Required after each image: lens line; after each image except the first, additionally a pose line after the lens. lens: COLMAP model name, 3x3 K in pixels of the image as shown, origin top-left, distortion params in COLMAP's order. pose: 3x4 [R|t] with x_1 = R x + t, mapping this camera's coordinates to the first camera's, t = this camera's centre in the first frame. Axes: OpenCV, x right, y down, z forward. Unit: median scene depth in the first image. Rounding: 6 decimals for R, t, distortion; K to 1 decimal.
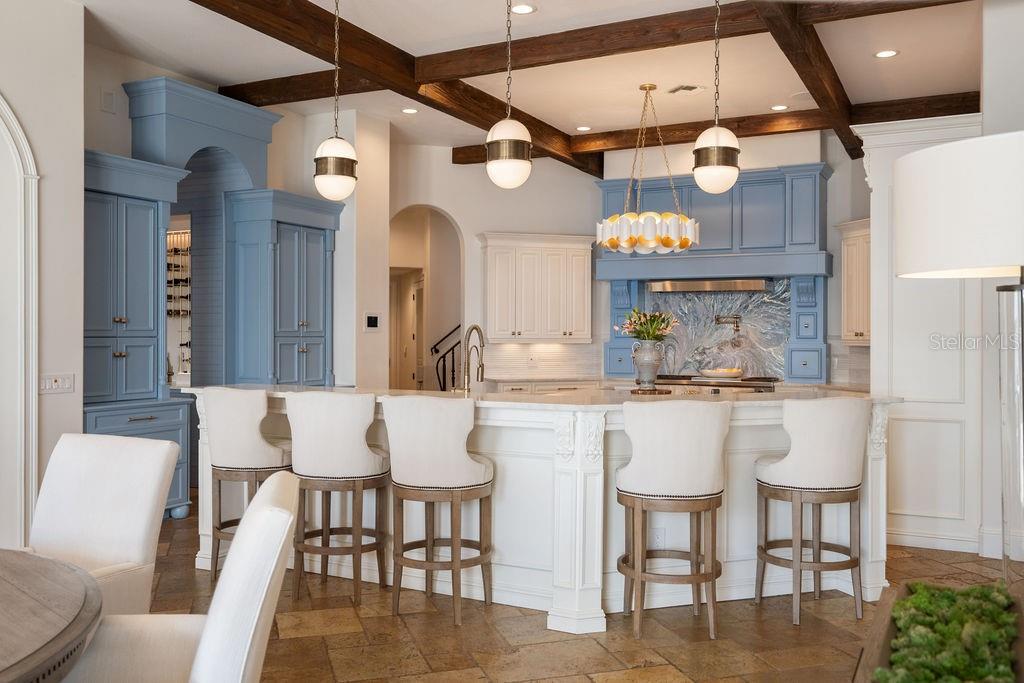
lens RADIAL K [[882.8, 0, 512.0], [0, 882.8, 341.5], [0, 0, 1]] dist [-0.002577, -0.001997]
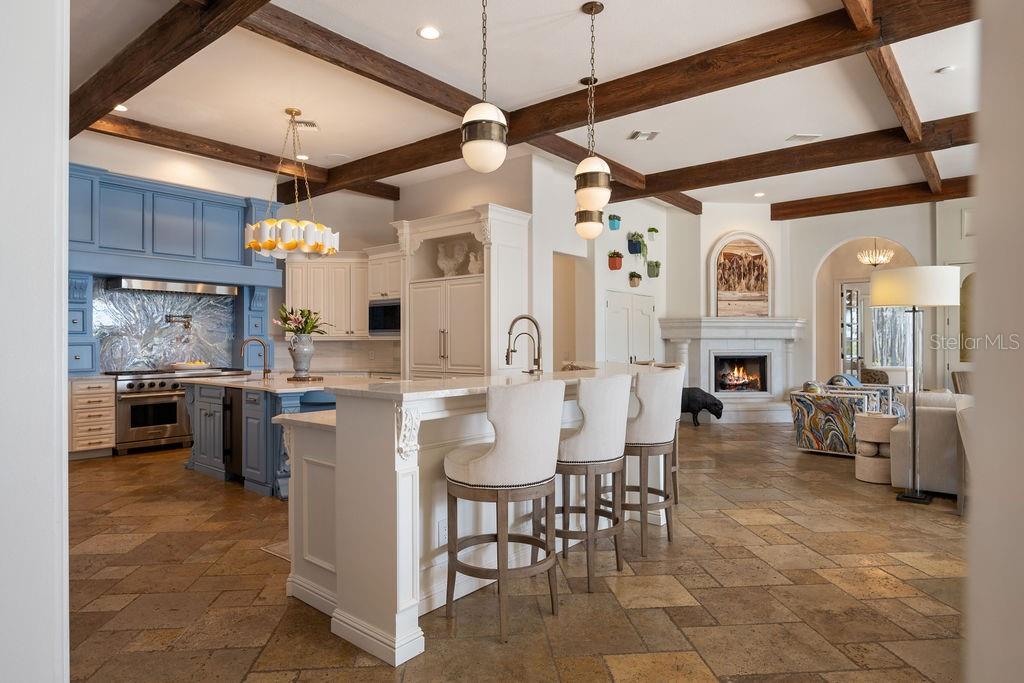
lens RADIAL K [[589.9, 0, 512.0], [0, 589.9, 341.5], [0, 0, 1]] dist [-0.005139, -0.001283]
pose [[0.215709, -0.001216, 0.976457, -0.526284], [0.008385, 0.999965, -0.000607, 0.010775], [-0.976422, 0.008318, 0.215712, 0.562204]]
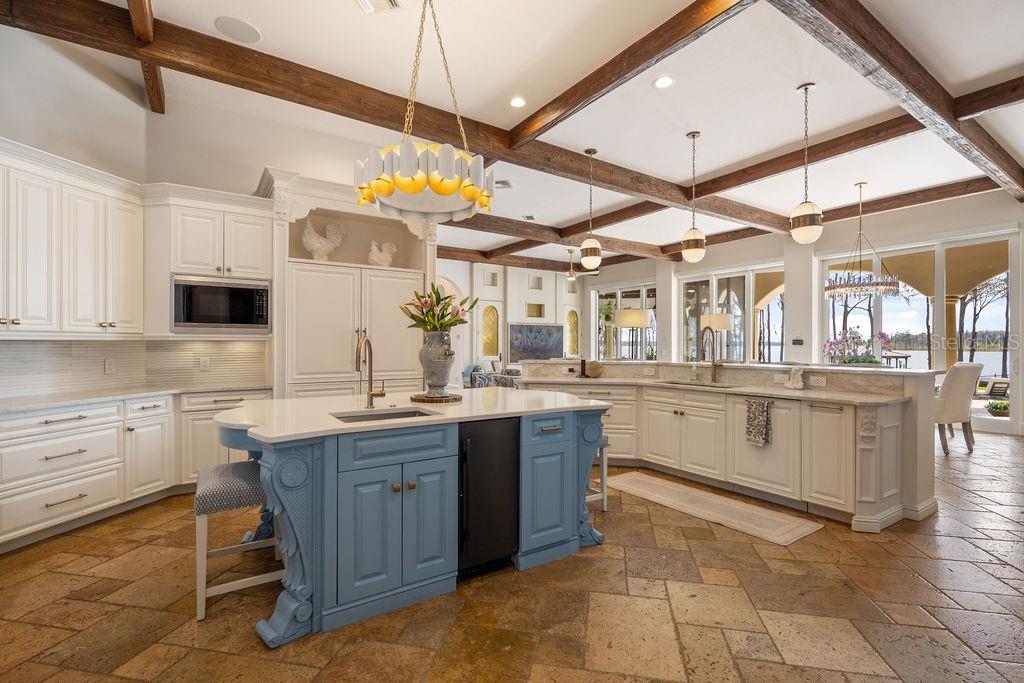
lens RADIAL K [[468.4, 0, 515.8], [0, 468.4, 343.2], [0, 0, 1]] dist [-0.000704, -0.000016]
pose [[-0.877147, -0.001982, 0.480217, -0.099926], [0.000223, 0.999990, 0.004534, 0.006447], [-0.480221, 0.004084, -0.877138, 1.306151]]
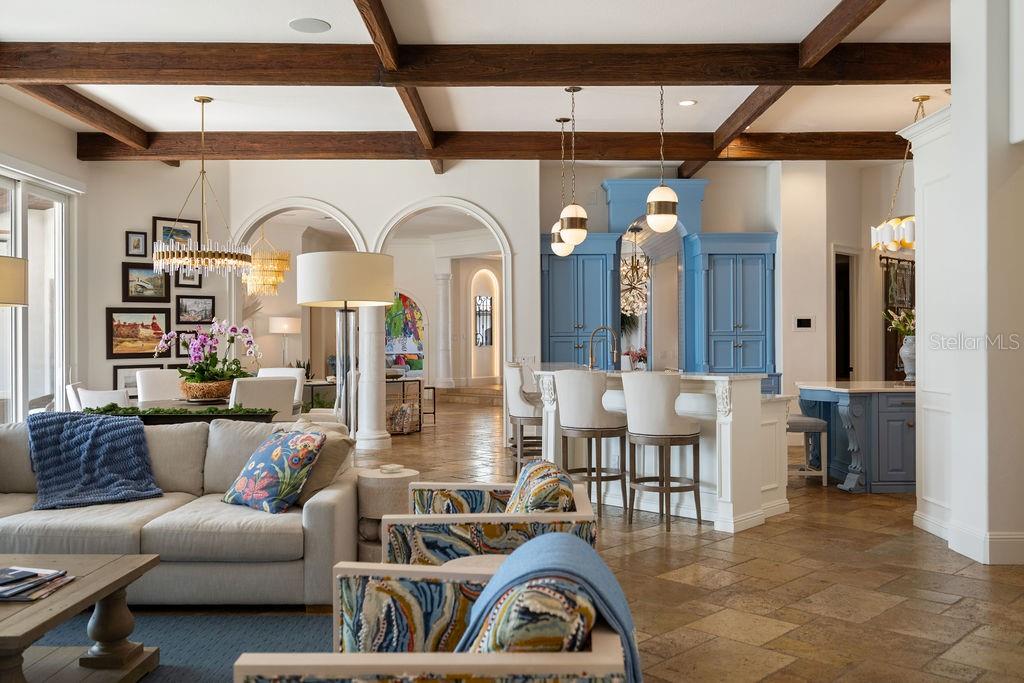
lens RADIAL K [[882.8, 0, 512.0], [0, 882.8, 341.5], [0, 0, 1]] dist [-0.002577, -0.001997]
pose [[0.457837, -0.001864, -0.889034, 0.873147], [-0.001198, 0.999996, -0.002714, 0.008955], [0.889035, 0.002308, 0.457833, 0.074018]]
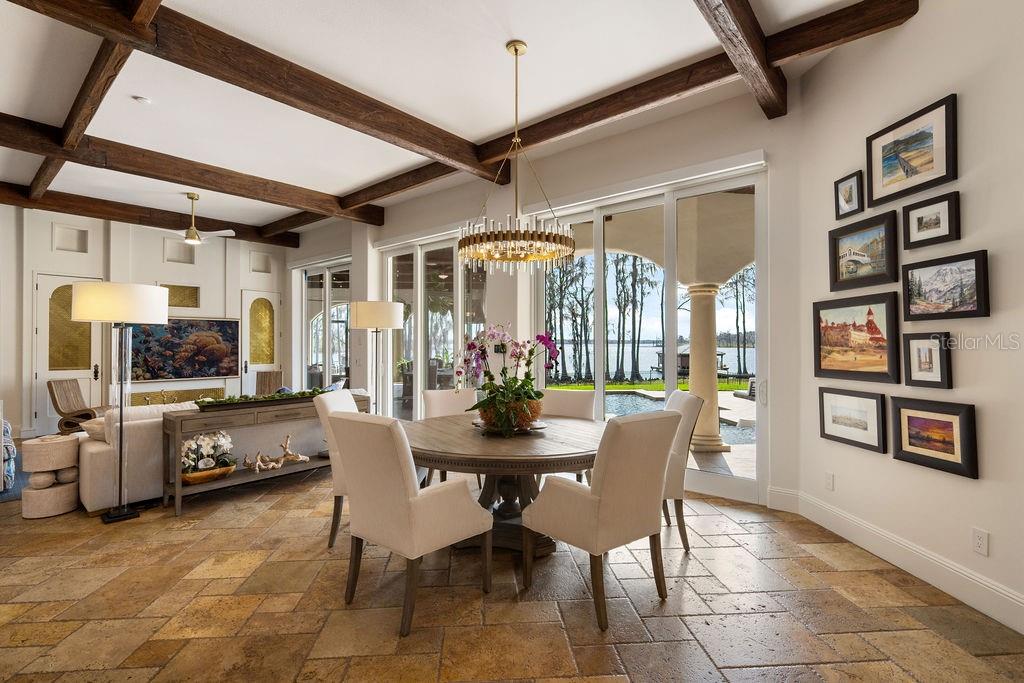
lens RADIAL K [[479.5, 0, 512.0], [0, 479.5, 341.5], [0, 0, 1]] dist [-0.000921, 0.000092]
pose [[-0.973843, -0.001606, 0.227215, -0.341162], [-0.000510, 0.999988, 0.004882, -0.005859], [-0.227220, 0.004638, -0.973832, 0.678504]]
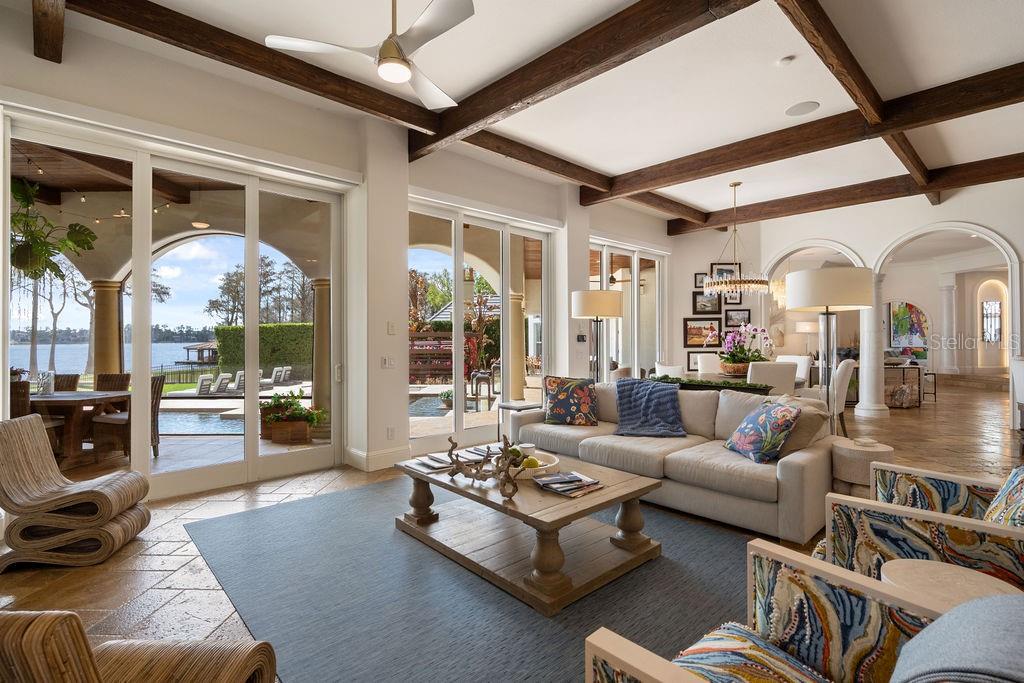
lens RADIAL K [[487.2, 0, 513.1], [0, 487.2, 335.8], [0, 0, 1]] dist [-0.000651, 0.000228]
pose [[-0.332636, -0.005803, -0.943037, 0.771686], [-0.004243, 0.999980, -0.004656, 0.009278], [0.943046, 0.002453, -0.332654, 0.139789]]
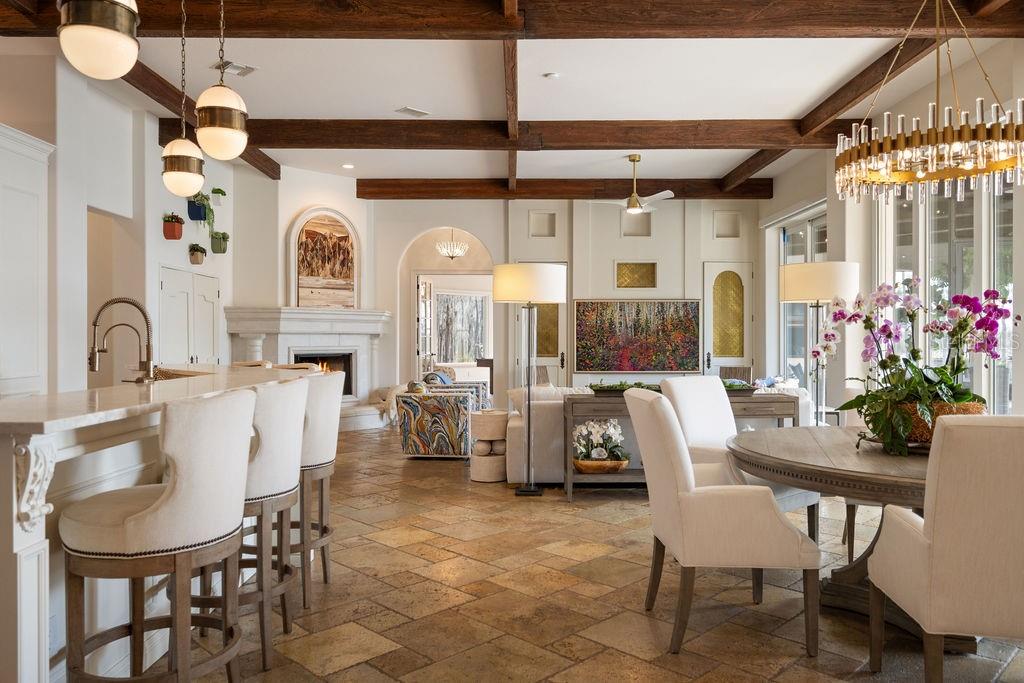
lens RADIAL K [[724.7, 0, 511.7], [0, 724.7, 340.0], [0, 0, 1]] dist [-0.000501, 0.002276]
pose [[-0.456202, -0.005362, 0.889860, -0.510076], [0.005121, 0.999949, 0.008651, 0.010105], [-0.889861, 0.008504, -0.456152, 0.652486]]
